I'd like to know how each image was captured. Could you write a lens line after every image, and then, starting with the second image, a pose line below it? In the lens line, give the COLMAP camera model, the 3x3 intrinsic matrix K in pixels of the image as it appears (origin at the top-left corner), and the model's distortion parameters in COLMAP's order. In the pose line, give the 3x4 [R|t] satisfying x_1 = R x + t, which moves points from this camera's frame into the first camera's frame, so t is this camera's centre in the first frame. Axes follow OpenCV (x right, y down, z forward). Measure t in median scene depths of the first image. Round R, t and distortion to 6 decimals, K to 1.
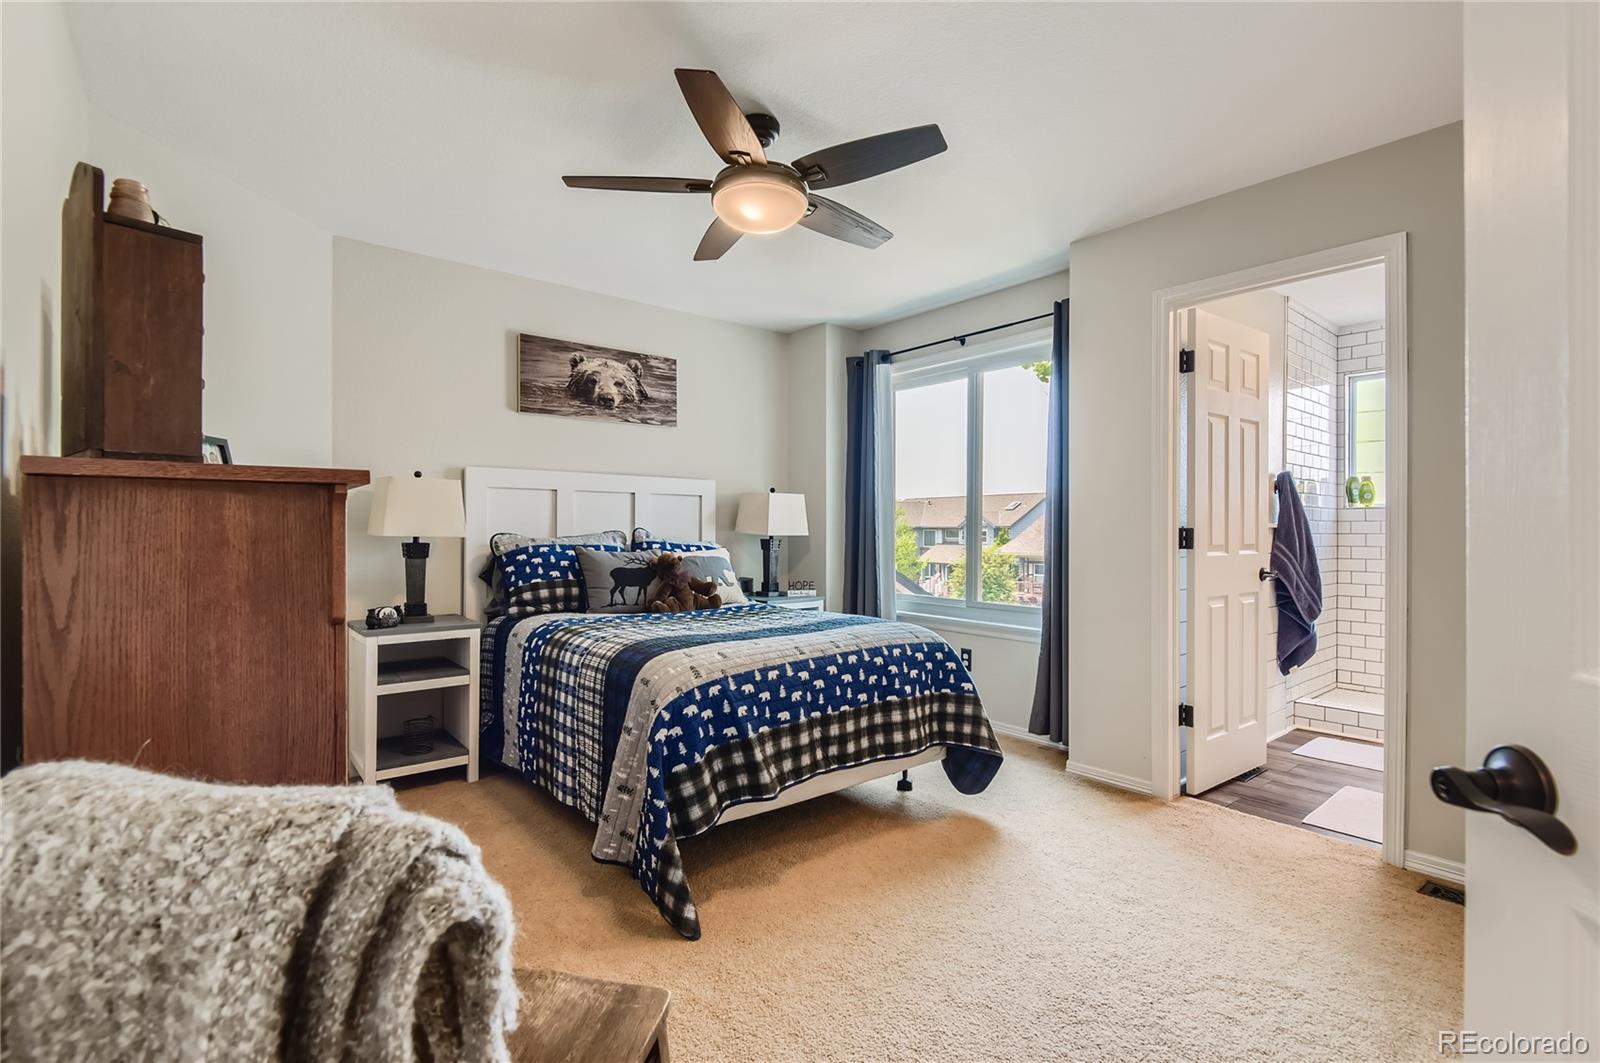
lens RADIAL K [[755.0, 0, 806.8], [0, 755.0, 534.6], [0, 0, 1]] dist [0.008599, -0.008849]
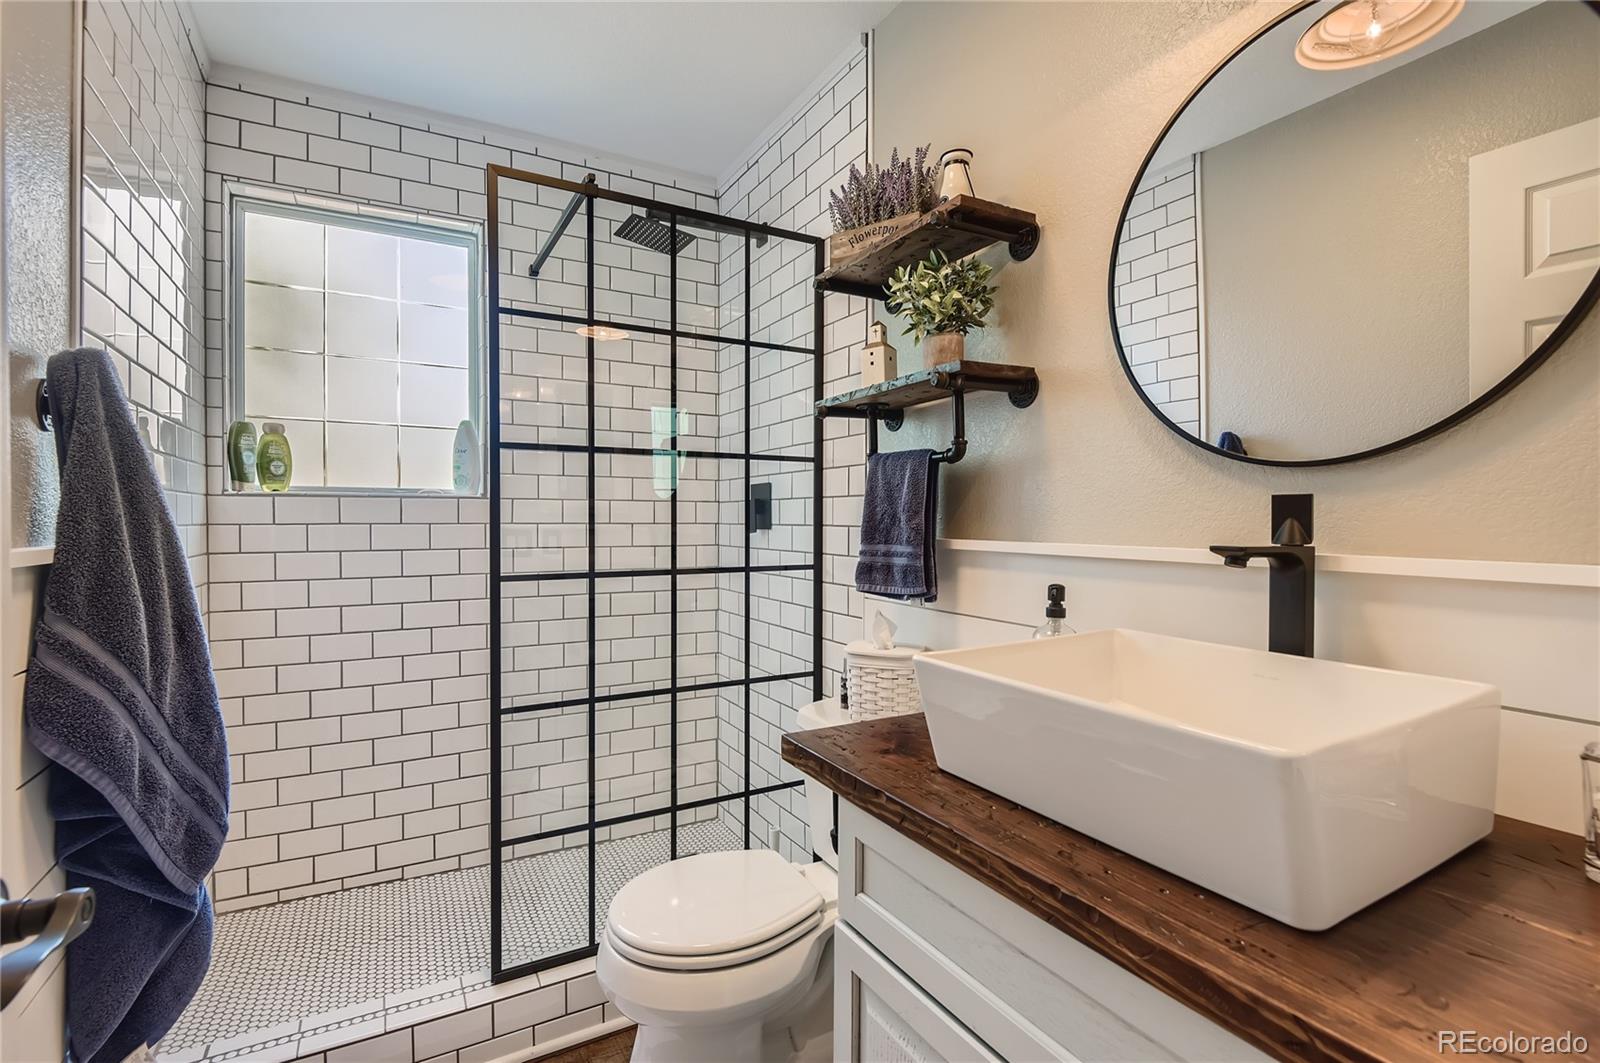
lens RADIAL K [[755.0, 0, 805.8], [0, 755.0, 523.6], [0, 0, 1]] dist [0.008599, -0.008849]
pose [[0.207279, -0.009248, 0.978238, 0.605587], [0.008876, 0.999932, 0.007573, -0.030682], [-0.978242, 0.007113, 0.207347, 0.993249]]
